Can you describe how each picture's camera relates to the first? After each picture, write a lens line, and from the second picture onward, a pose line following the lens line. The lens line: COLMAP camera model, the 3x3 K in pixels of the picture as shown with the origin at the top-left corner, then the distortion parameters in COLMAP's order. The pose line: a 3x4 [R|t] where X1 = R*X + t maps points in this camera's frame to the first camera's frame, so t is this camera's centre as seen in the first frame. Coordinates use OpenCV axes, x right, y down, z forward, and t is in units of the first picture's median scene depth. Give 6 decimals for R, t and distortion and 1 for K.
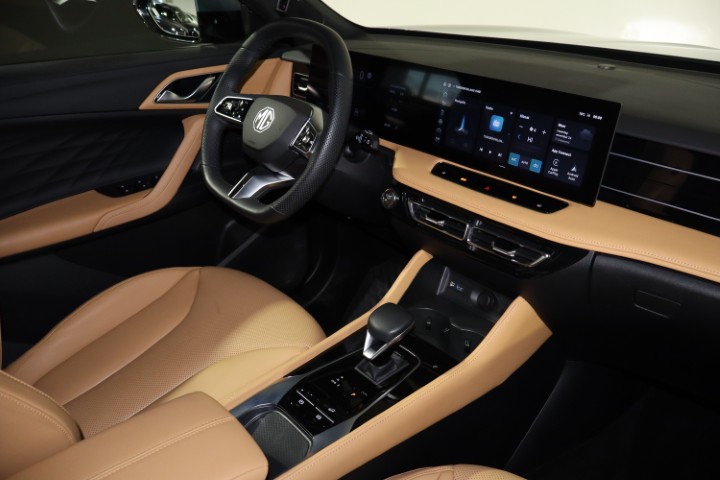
lens RADIAL K [[594.3, 0, 360.7], [0, 594.3, 237.4], [0, 0, 1]] dist [0.017177, 0.021683]
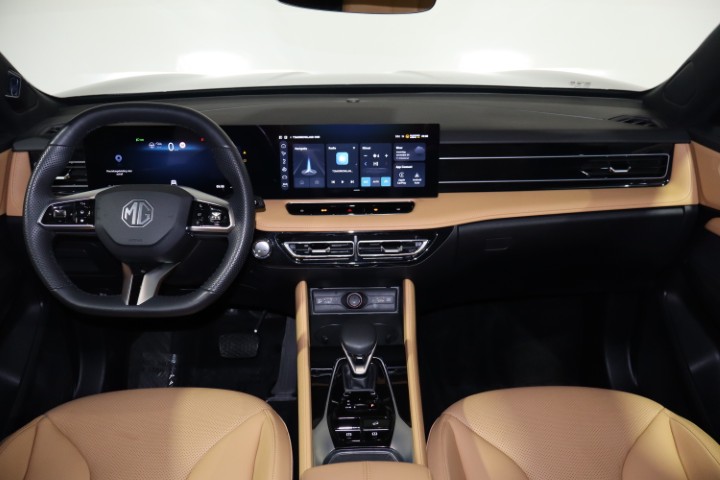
lens RADIAL K [[594.3, 0, 359.9], [0, 594.3, 241.8], [0, 0, 1]] dist [0.017177, 0.021683]
pose [[0.644055, -0.325230, 0.692401, -0.681023], [0.345455, 0.931229, 0.116077, -0.165452], [-0.682535, 0.164434, 0.712114, 0.125773]]
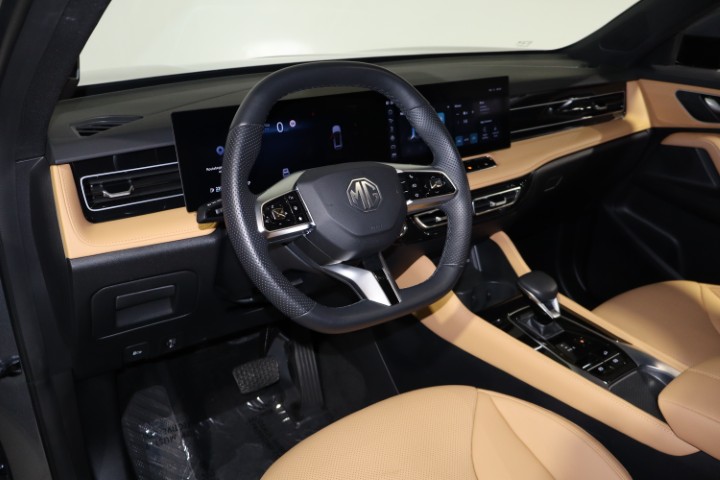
lens RADIAL K [[594.3, 0, 363.0], [0, 594.3, 239.6], [0, 0, 1]] dist [0.017177, 0.021683]
pose [[0.097573, -0.397749, 0.912291, -0.996274], [0.430308, 0.843414, 0.321696, -0.450263], [-0.897393, 0.361177, 0.253448, 0.950364]]
